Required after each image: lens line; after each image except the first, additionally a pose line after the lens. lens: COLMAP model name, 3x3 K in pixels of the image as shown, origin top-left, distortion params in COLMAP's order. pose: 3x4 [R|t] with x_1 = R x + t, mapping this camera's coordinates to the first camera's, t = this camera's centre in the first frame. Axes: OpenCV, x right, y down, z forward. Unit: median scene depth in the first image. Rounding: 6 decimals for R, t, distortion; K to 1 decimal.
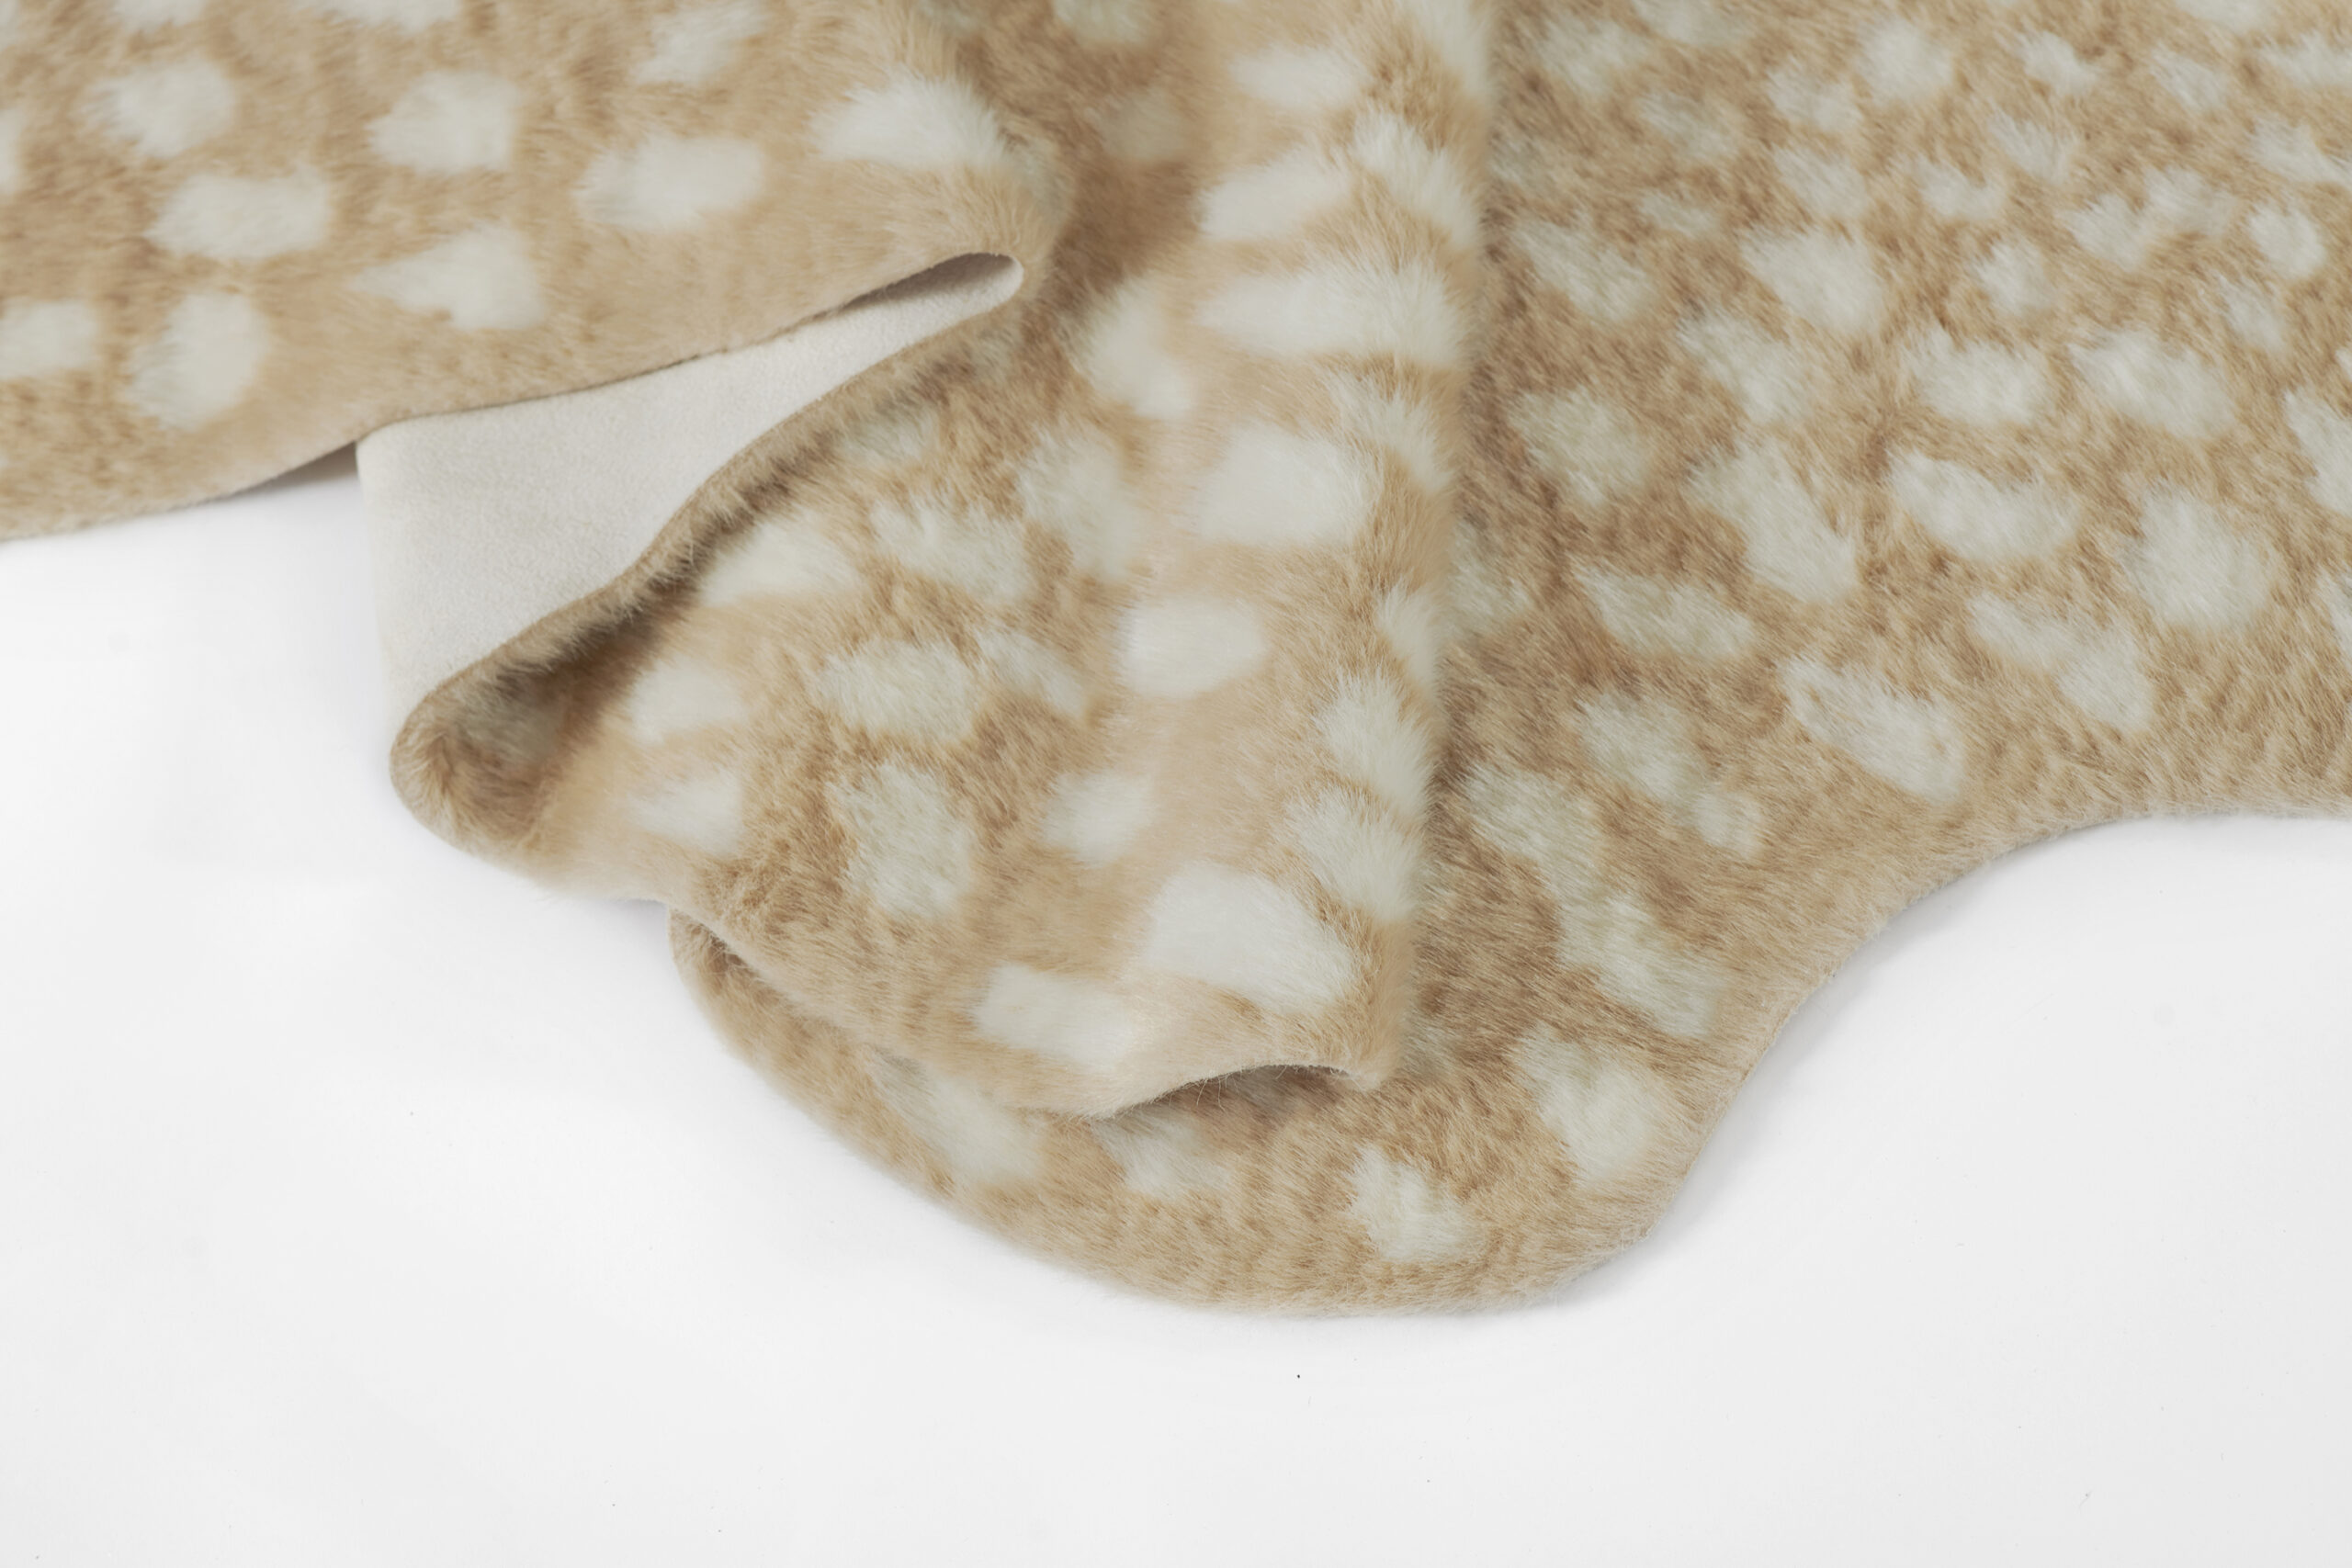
lens RADIAL K [[5796.8, 0, 1176.0], [0, 5796.8, 784.0], [0, 0, 1]] dist [-0.007090, 0.532712]
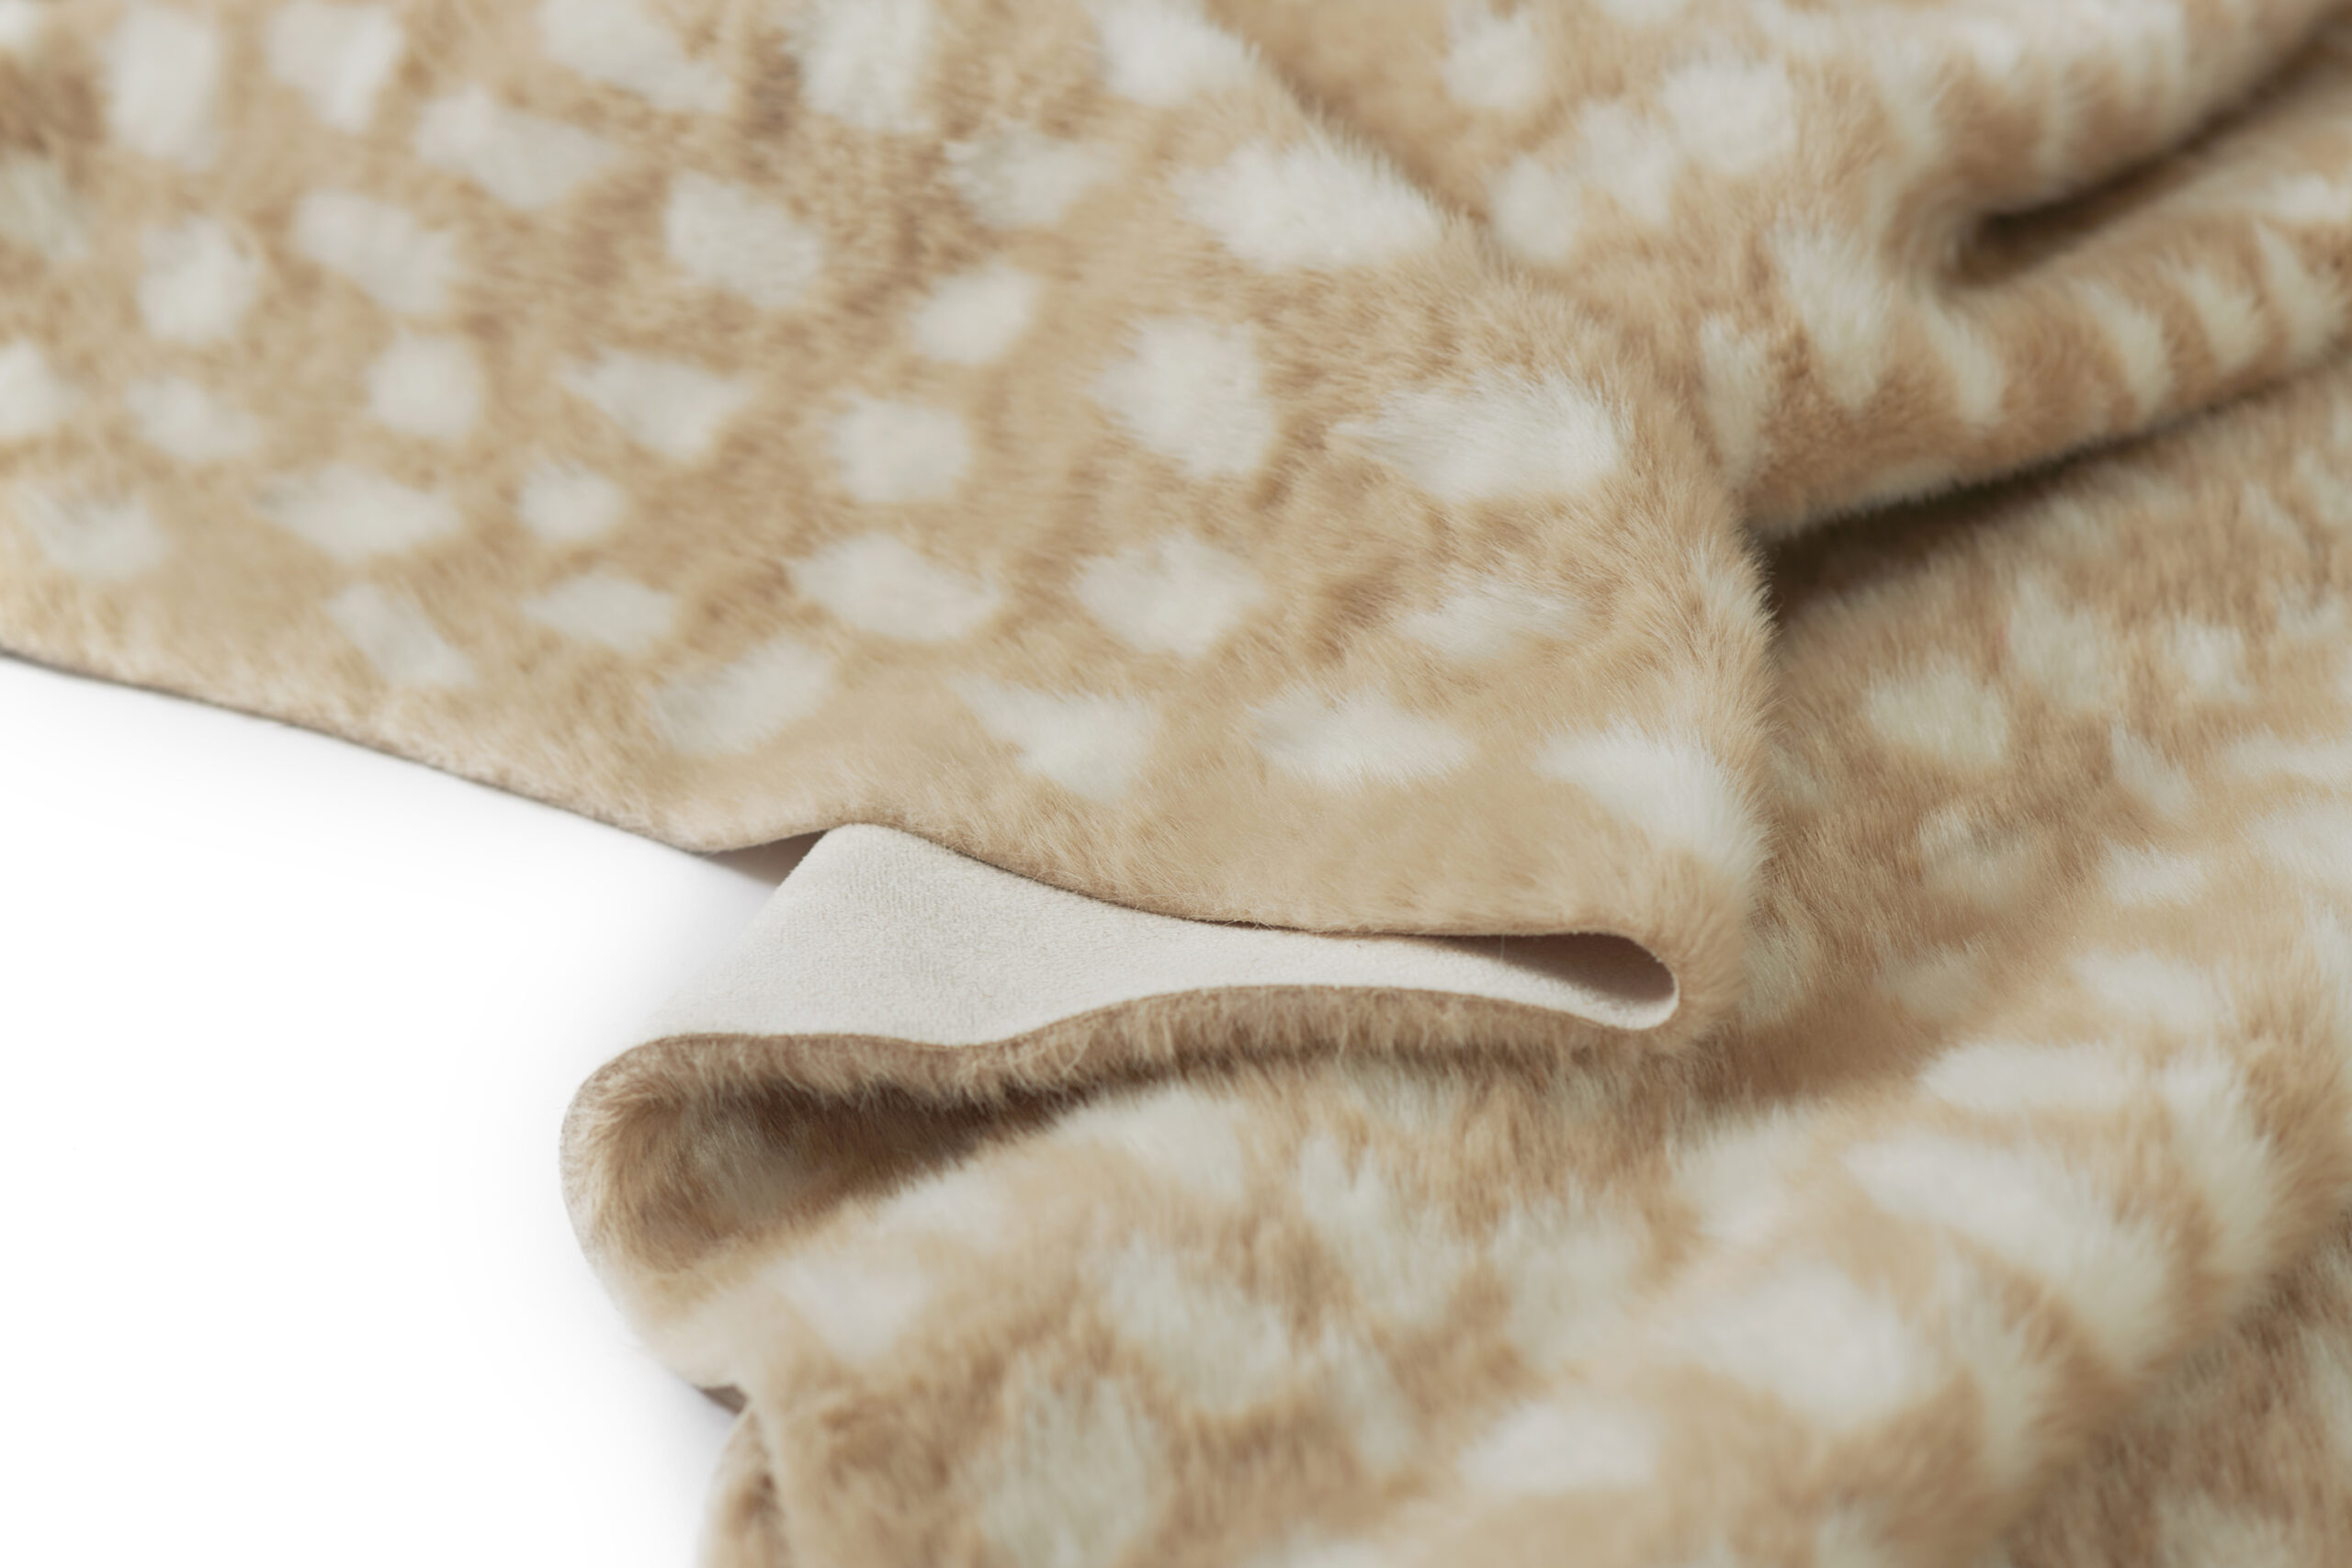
lens RADIAL K [[5796.8, 0, 1176.0], [0, 5796.8, 784.0], [0, 0, 1]] dist [-0.007090, 0.532712]
pose [[0.823507, 0.473316, -0.312745, 0.136541], [-0.553954, 0.789801, -0.263344, 0.115475], [0.122361, 0.390112, 0.912601, 0.326720]]
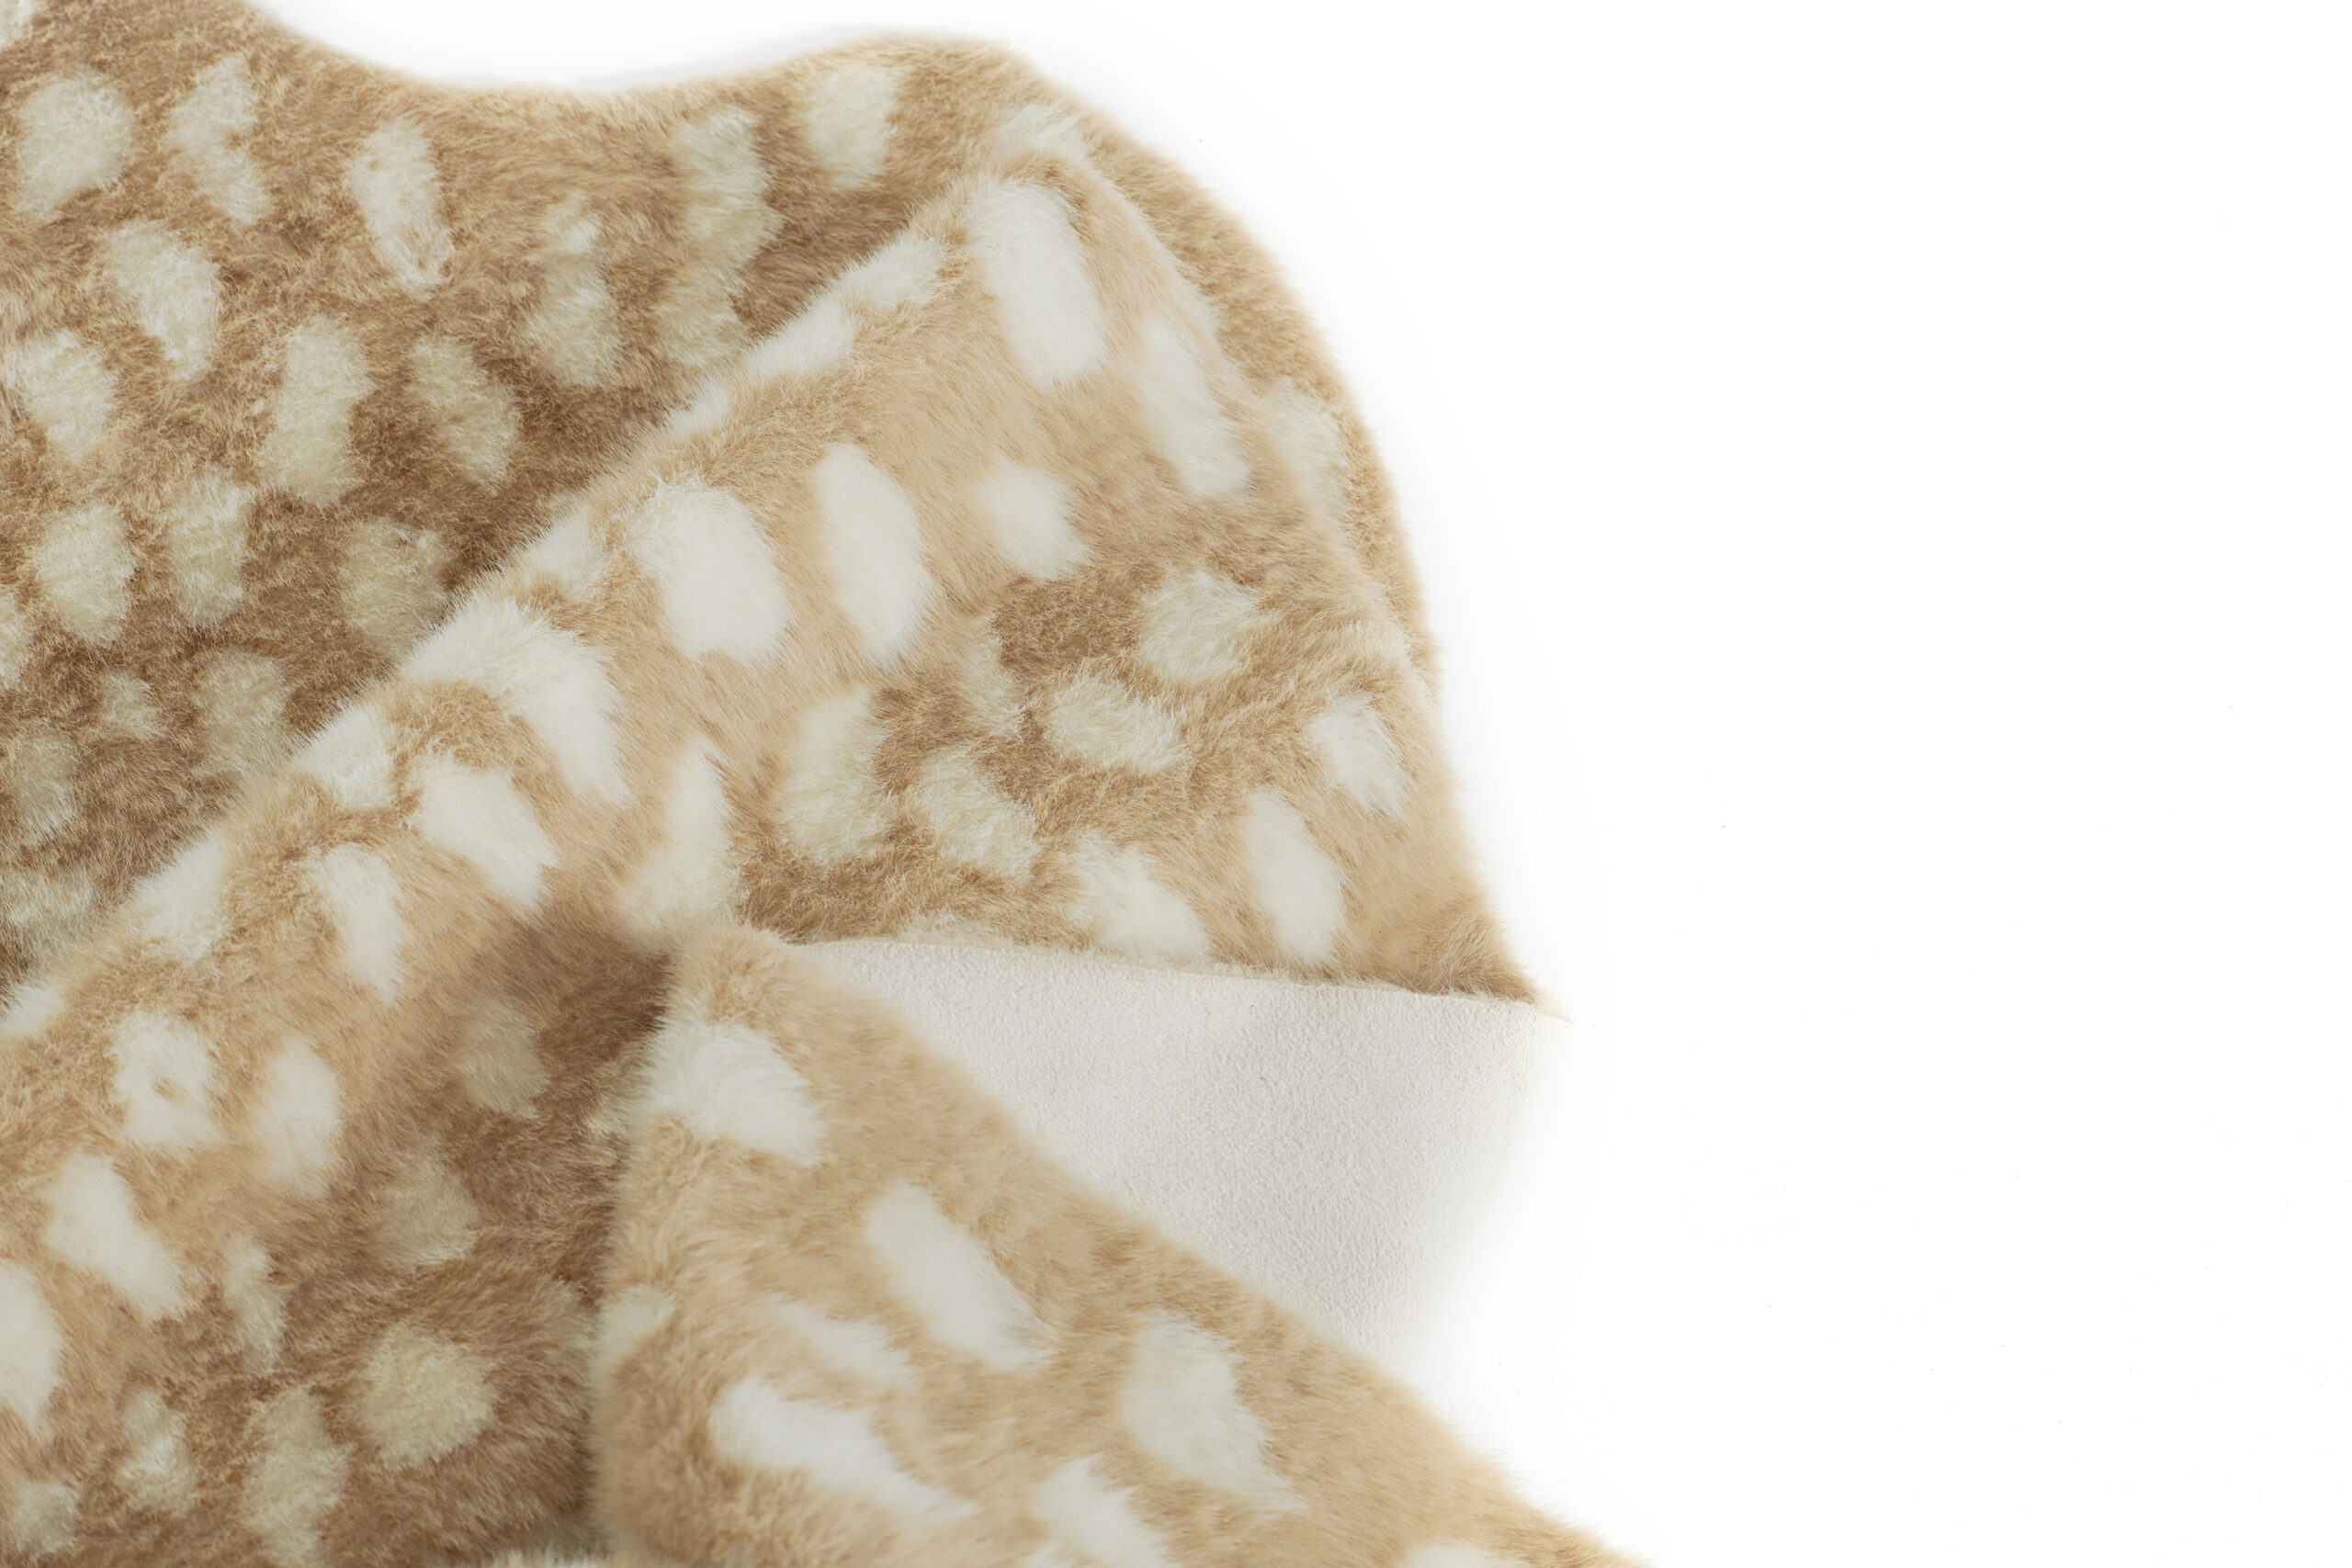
lens RADIAL K [[5796.8, 0, 1176.0], [0, 5796.8, 784.0], [0, 0, 1]] dist [-0.007090, 0.532712]
pose [[-0.818359, -0.480408, 0.315432, -0.366882], [0.504792, -0.338492, 0.794108, -0.787601], [-0.274725, 0.809093, 0.519514, 0.478109]]
